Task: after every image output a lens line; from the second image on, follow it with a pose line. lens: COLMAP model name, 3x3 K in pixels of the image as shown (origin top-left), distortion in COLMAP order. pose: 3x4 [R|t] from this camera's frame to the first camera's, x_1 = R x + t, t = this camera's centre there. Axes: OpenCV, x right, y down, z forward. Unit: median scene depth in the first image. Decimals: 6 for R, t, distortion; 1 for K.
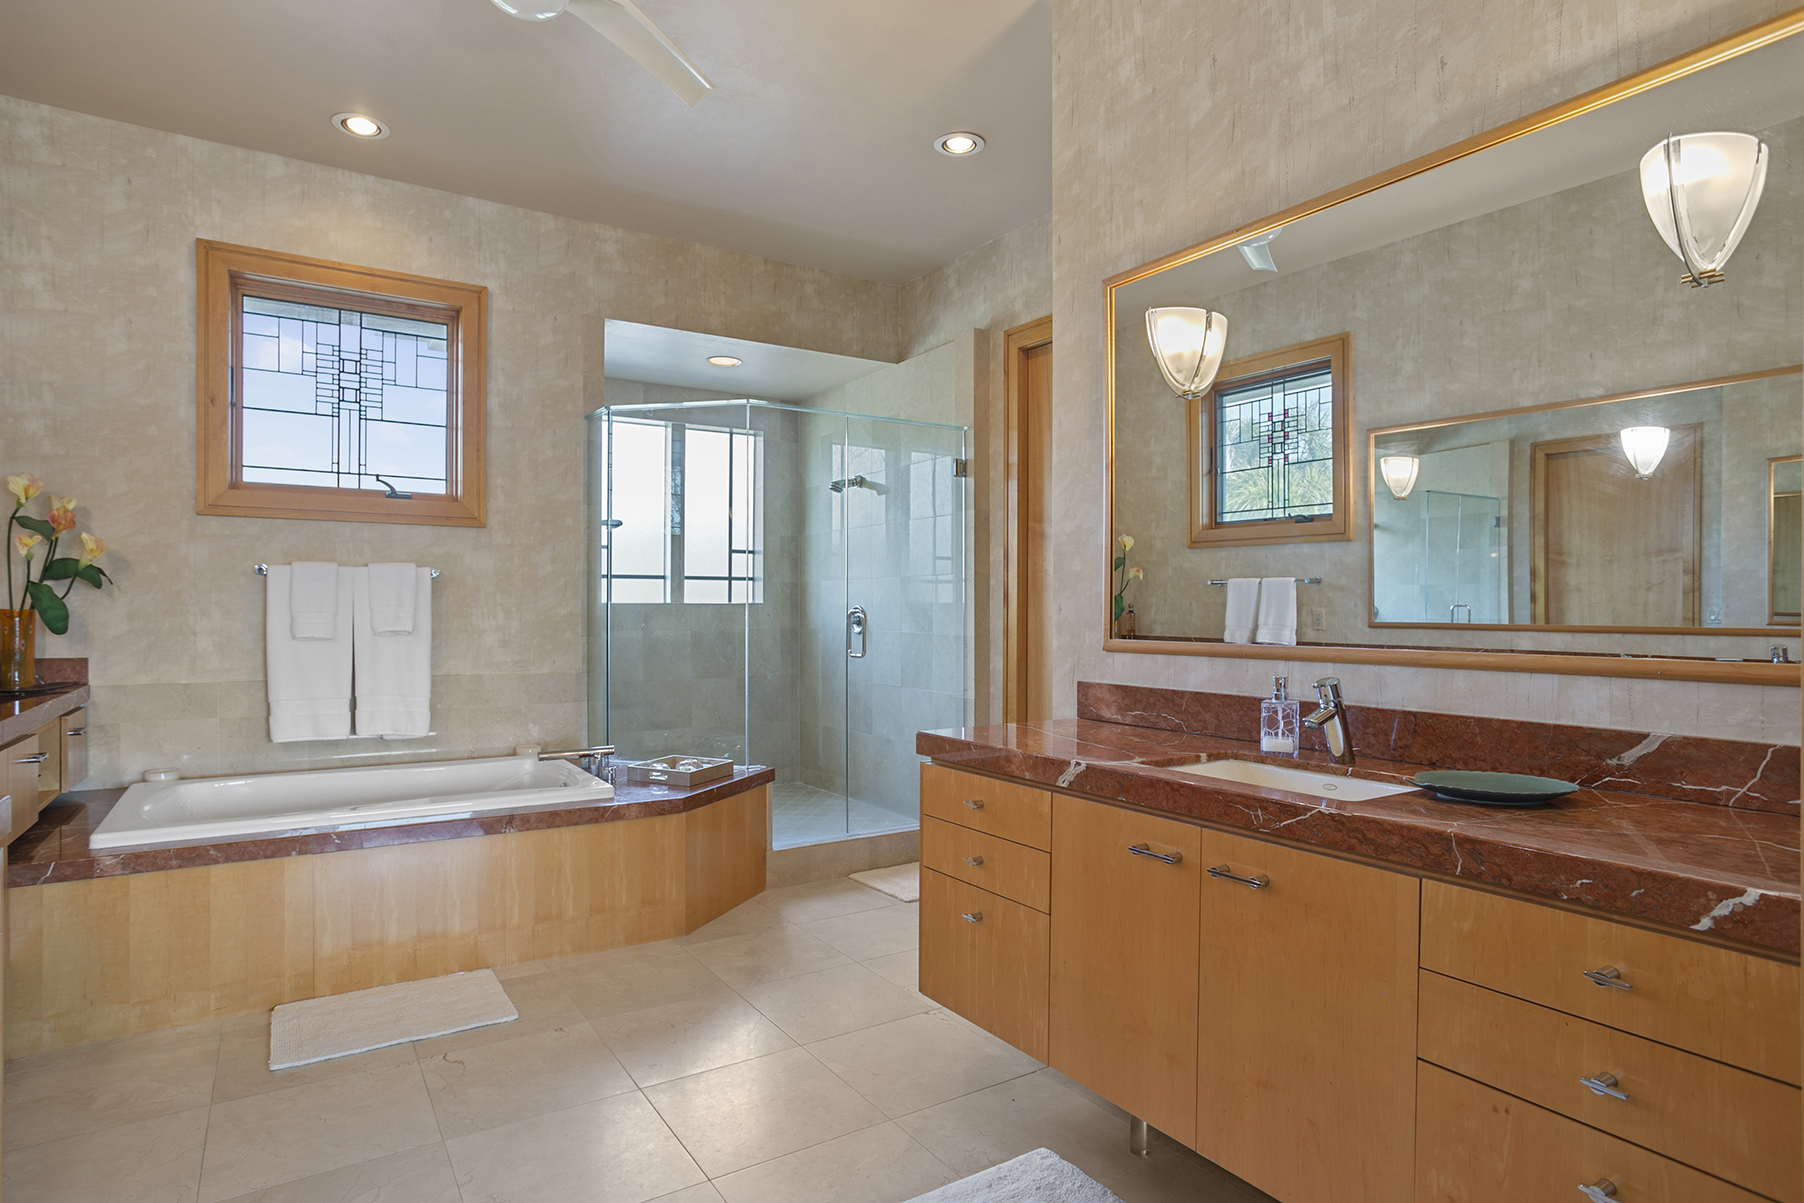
lens RADIAL K [[988.1, 0, 905.2], [0, 988.1, 607.8], [0, 0, 1]] dist [-0.013119, 0.016024]
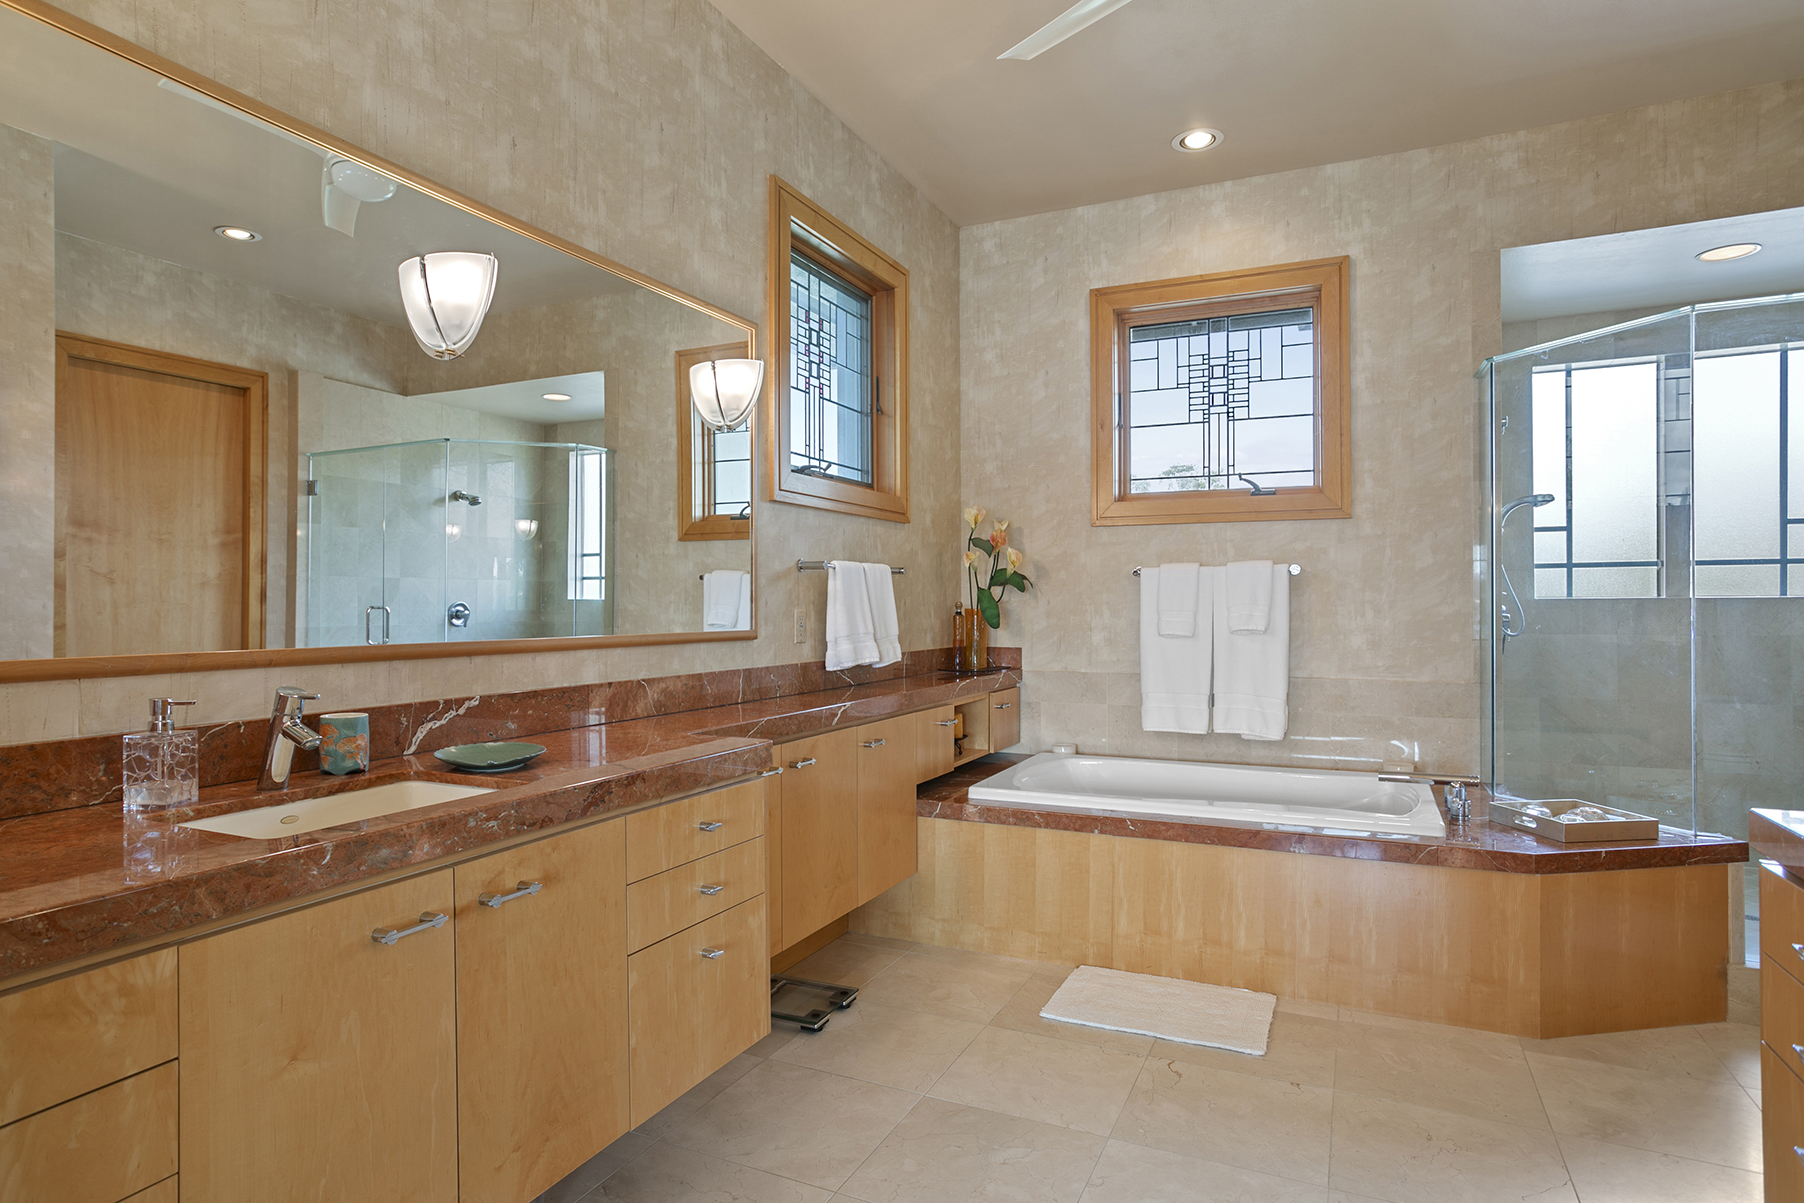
lens RADIAL K [[1052.1, 0, 895.4], [0, 1052.1, 588.3], [0, 0, 1]] dist [-0.006556, 0.014480]
pose [[0.522754, -0.018510, -0.852283, 0.207113], [0.004333, 0.999809, -0.019056, 0.000522], [0.852473, 0.006269, 0.522734, 0.151954]]
